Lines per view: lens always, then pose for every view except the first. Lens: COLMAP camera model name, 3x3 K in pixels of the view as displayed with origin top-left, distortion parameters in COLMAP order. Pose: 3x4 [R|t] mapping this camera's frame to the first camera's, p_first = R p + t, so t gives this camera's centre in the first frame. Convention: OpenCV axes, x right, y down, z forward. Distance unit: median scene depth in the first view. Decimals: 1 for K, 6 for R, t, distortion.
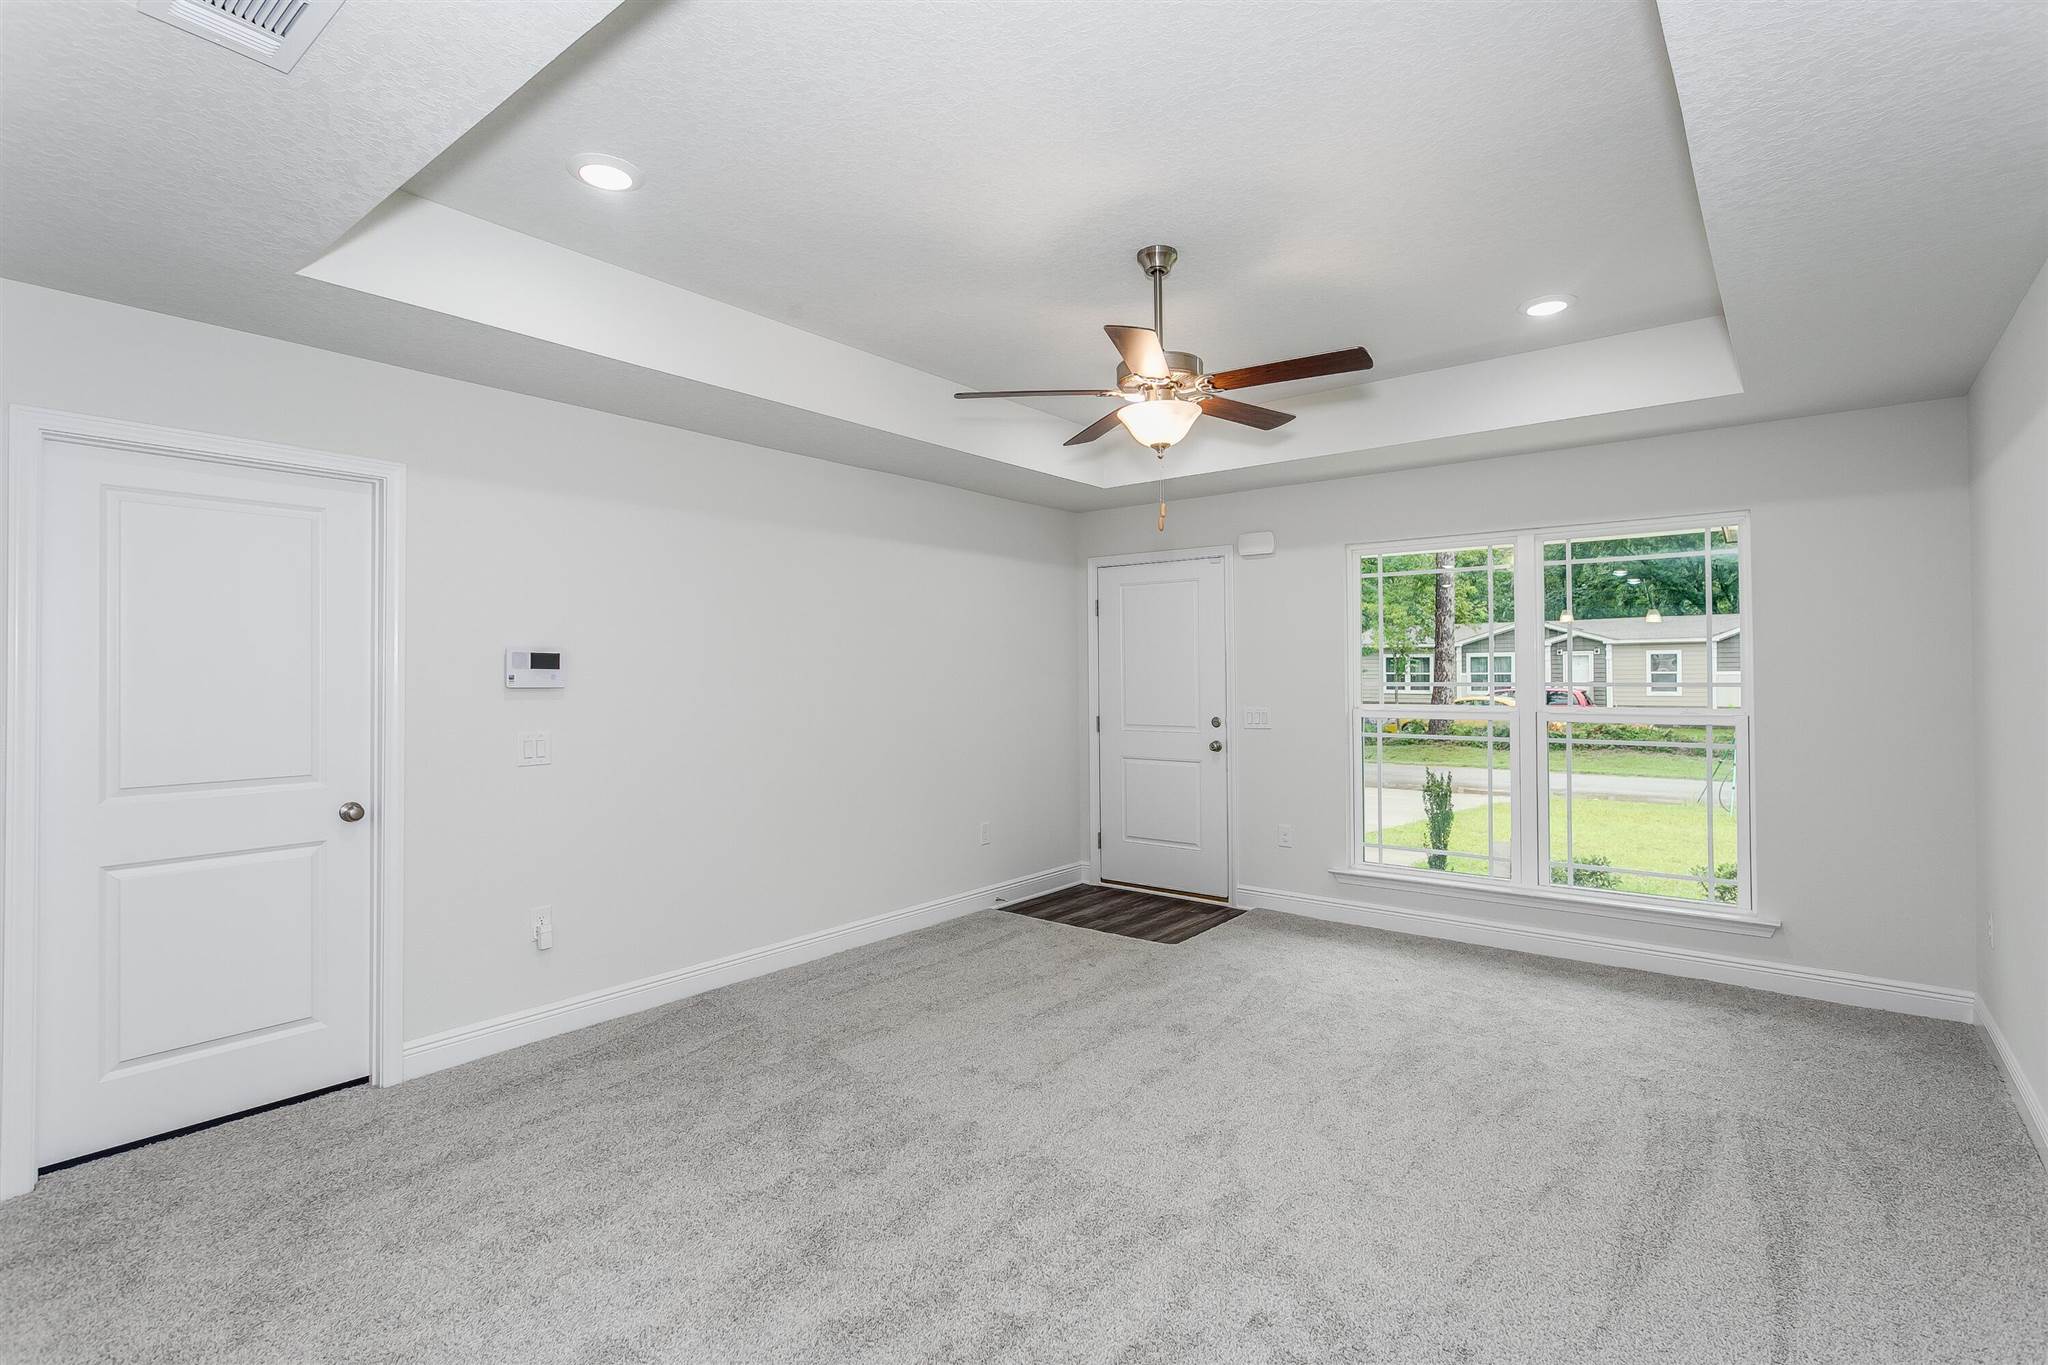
lens RADIAL K [[975.1, 0, 1009.9], [0, 975.1, 668.9], [0, 0, 1]] dist [-0.001315, 0.003133]
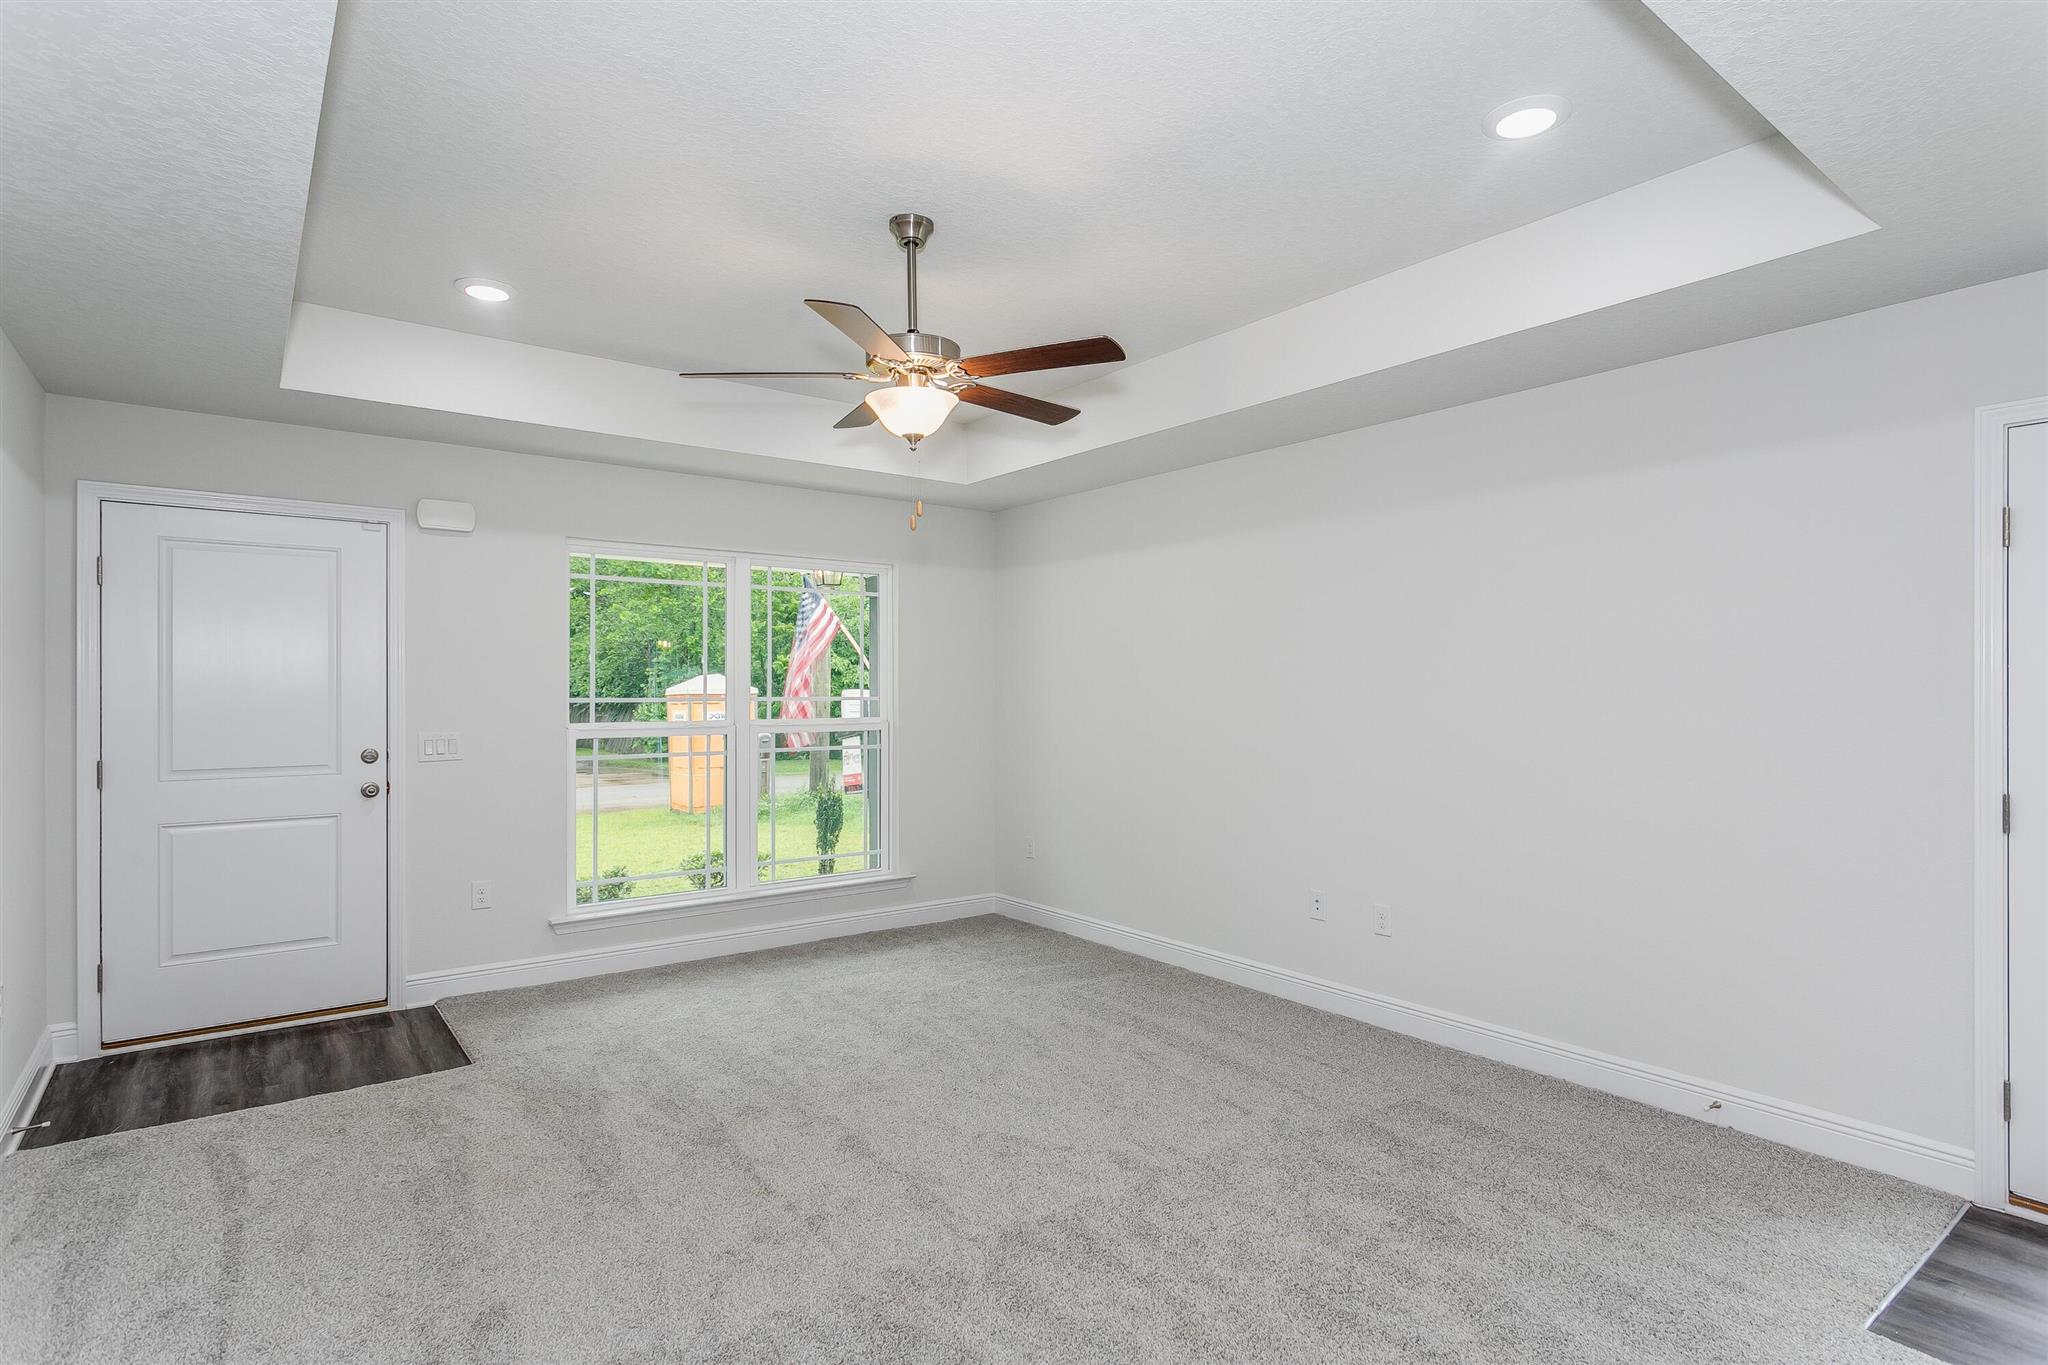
lens RADIAL K [[1052.3, 0, 1023.9], [0, 1052.3, 690.1], [0, 0, 1]] dist [-0.002170, 0.001658]
pose [[0.231247, 0.003018, 0.972890, -0.561683], [-0.006027, 0.999980, -0.001669, 0.006670], [-0.972876, -0.005478, 0.231261, 0.485278]]
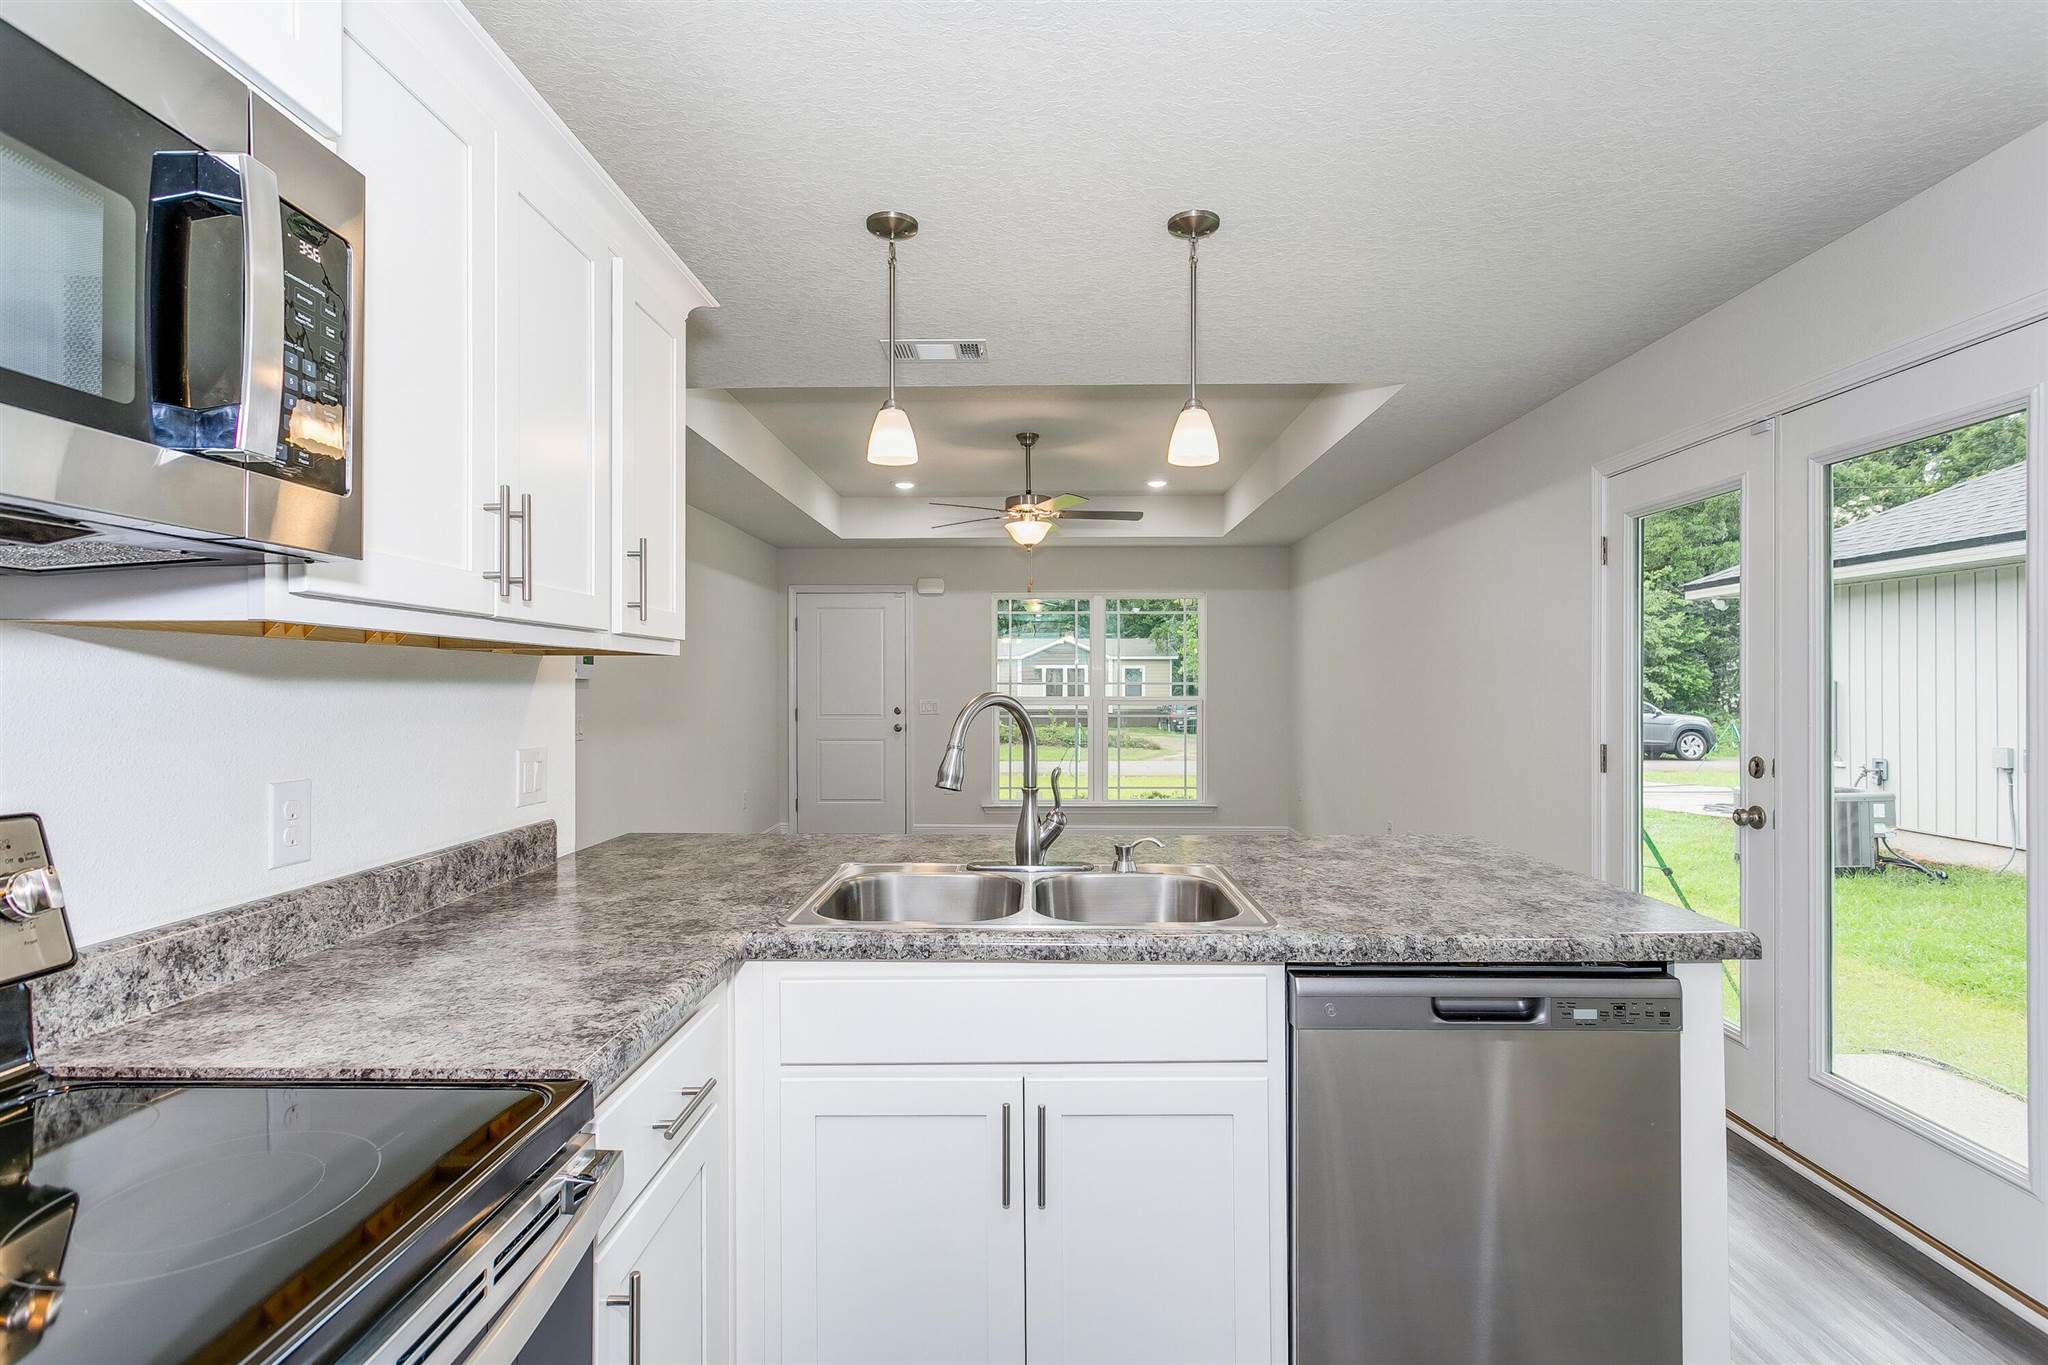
lens RADIAL K [[975.1, 0, 1020.0], [0, 975.1, 680.4], [0, 0, 1]] dist [-0.001315, 0.003133]
pose [[0.784914, 0.006796, 0.619567, -0.695063], [-0.006209, 0.999976, -0.003103, 0.018801], [-0.619573, -0.001411, 0.784938, -0.280513]]
